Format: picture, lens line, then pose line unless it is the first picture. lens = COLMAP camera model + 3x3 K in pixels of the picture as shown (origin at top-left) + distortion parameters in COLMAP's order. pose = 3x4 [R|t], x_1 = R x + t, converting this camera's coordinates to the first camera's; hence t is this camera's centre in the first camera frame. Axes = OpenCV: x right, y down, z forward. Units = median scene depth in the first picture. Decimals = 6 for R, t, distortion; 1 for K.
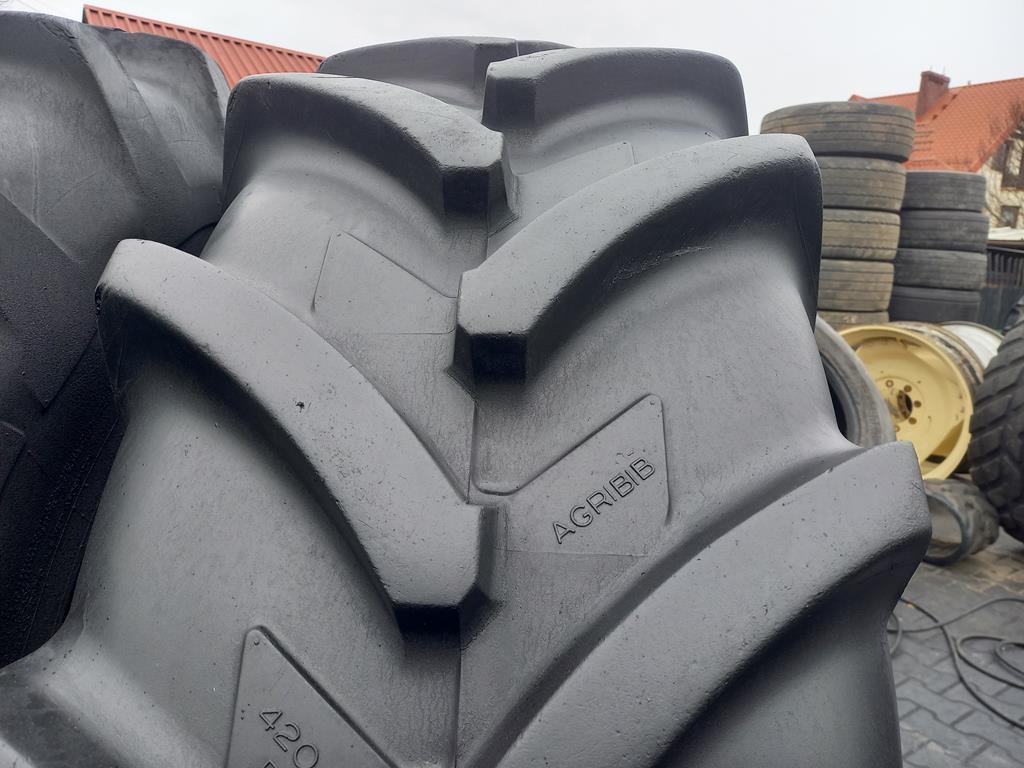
lens RADIAL K [[749.9, 0, 512.5], [0, 749.9, 385.0], [0, 0, 1]] dist [0.034167, -0.030506]
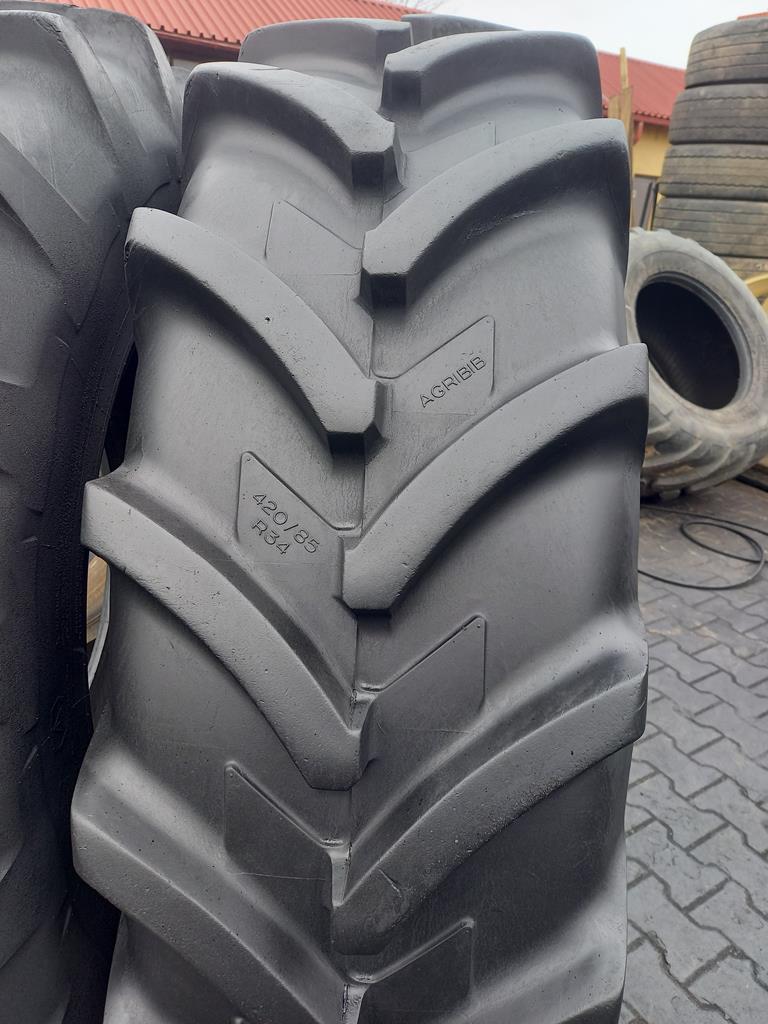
lens RADIAL K [[749.9, 0, 385.5], [0, 749.9, 513.5], [0, 0, 1]] dist [0.034167, -0.030506]
pose [[0.998998, 0.013229, -0.042744, 0.041147], [-0.003210, 0.974022, 0.226432, 0.052513], [0.044629, -0.226068, 0.973089, -0.539641]]
